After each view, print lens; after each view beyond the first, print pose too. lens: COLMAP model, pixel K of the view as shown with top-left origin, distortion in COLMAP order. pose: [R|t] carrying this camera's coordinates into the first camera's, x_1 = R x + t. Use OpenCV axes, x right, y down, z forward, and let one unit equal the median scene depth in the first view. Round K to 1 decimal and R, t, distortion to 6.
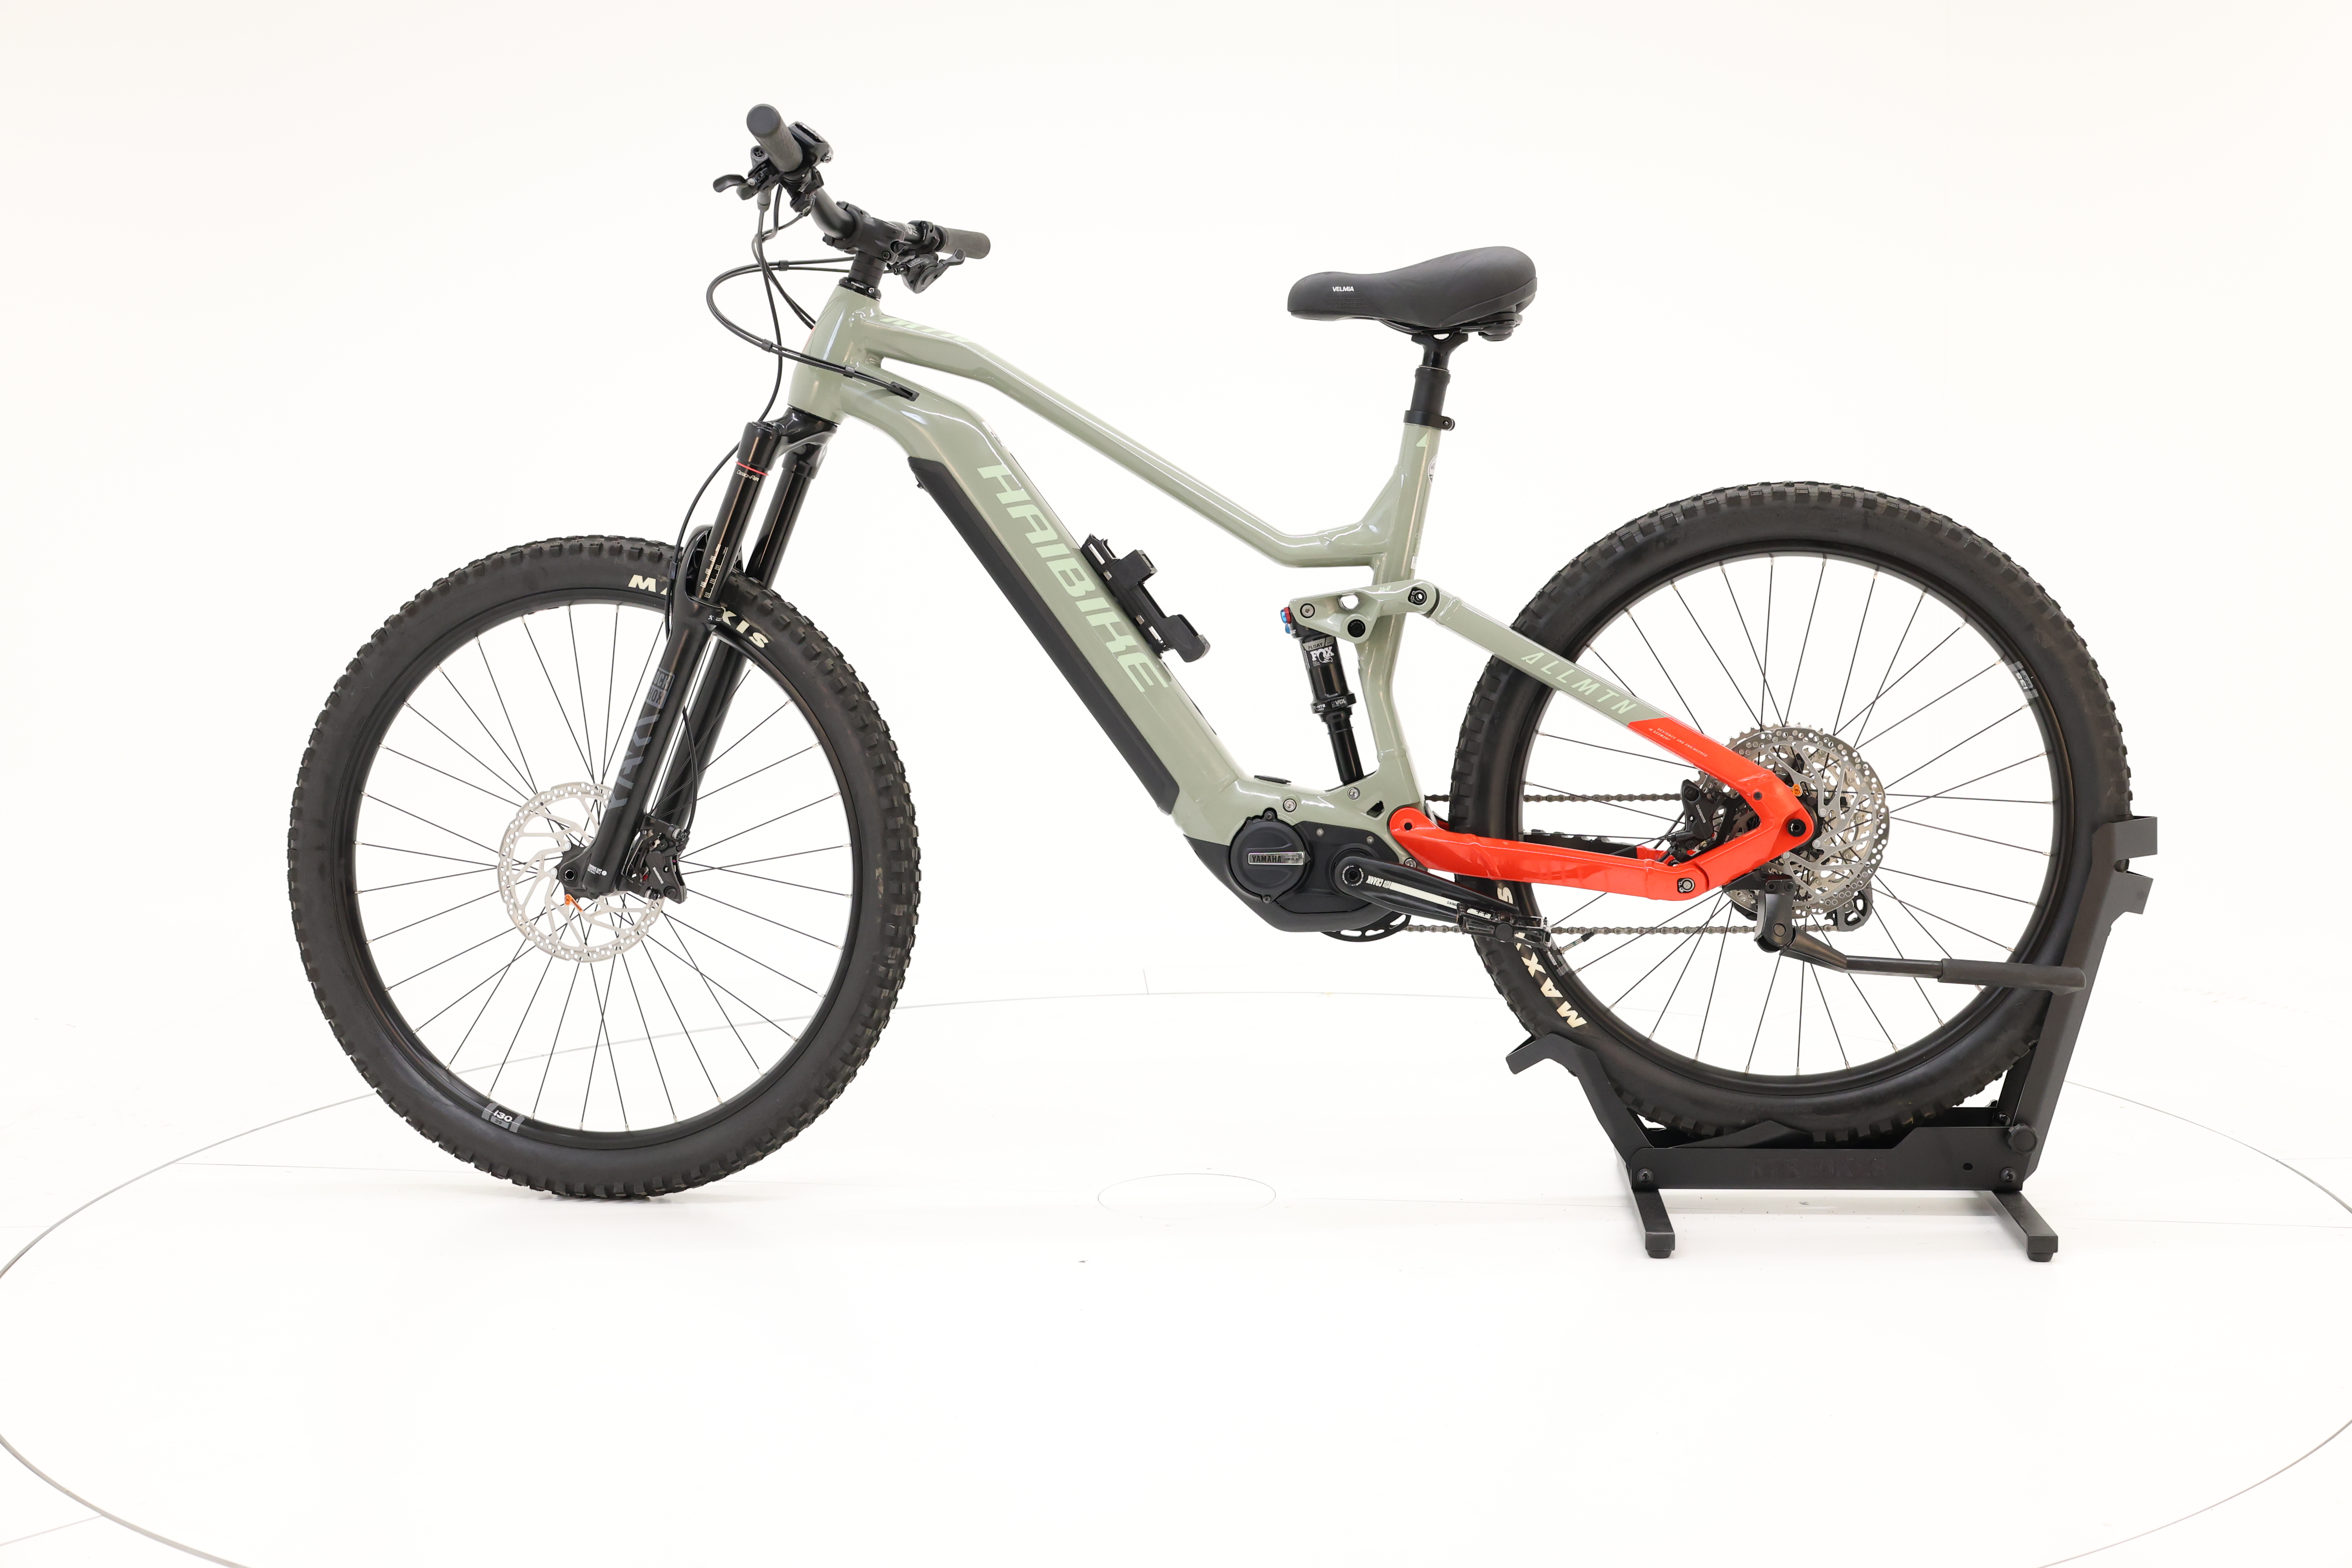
lens RADIAL K [[2850.5, 0, 1174.8], [0, 2850.5, 784.1], [0, 0, 1]] dist [0.008205, 0.005016]
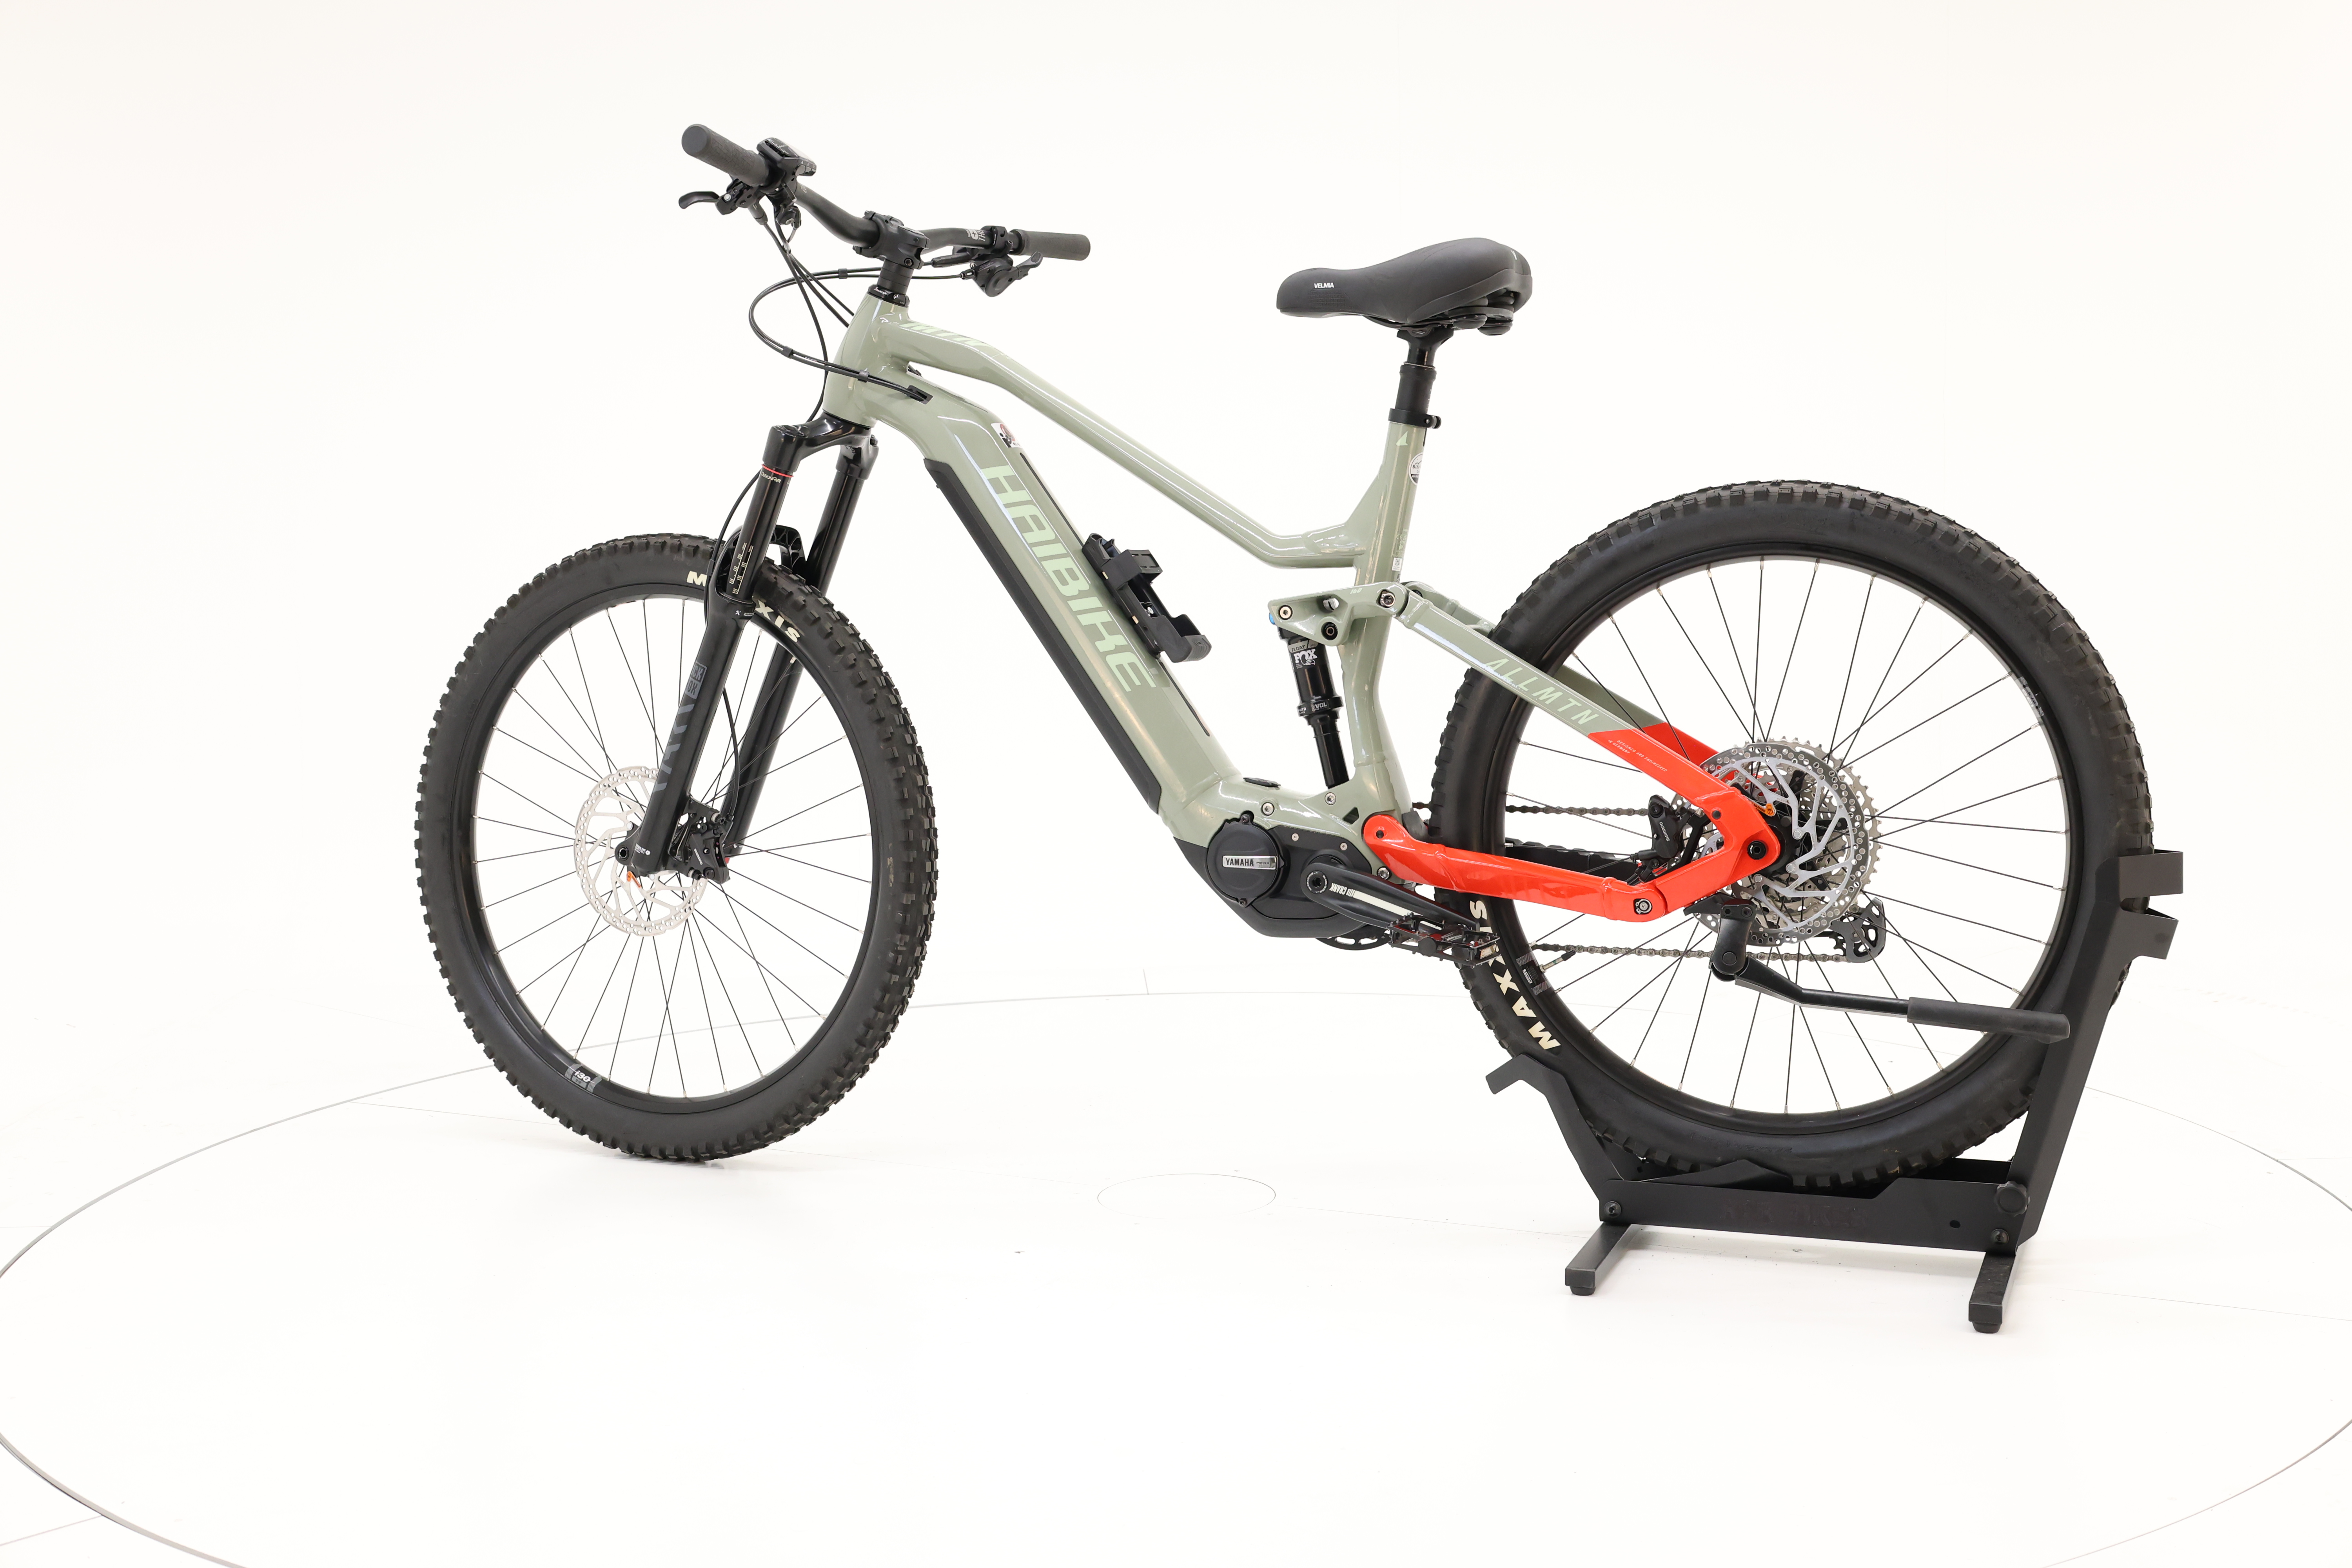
lens RADIAL K [[2850.5, 0, 1174.8], [0, 2850.5, 784.1], [0, 0, 1]] dist [0.008205, 0.005016]
pose [[0.954981, 0.028688, -0.295275, 0.301238], [-0.026870, 0.999587, 0.010213, -0.010384], [0.295446, -0.001819, 0.955358, 0.045067]]
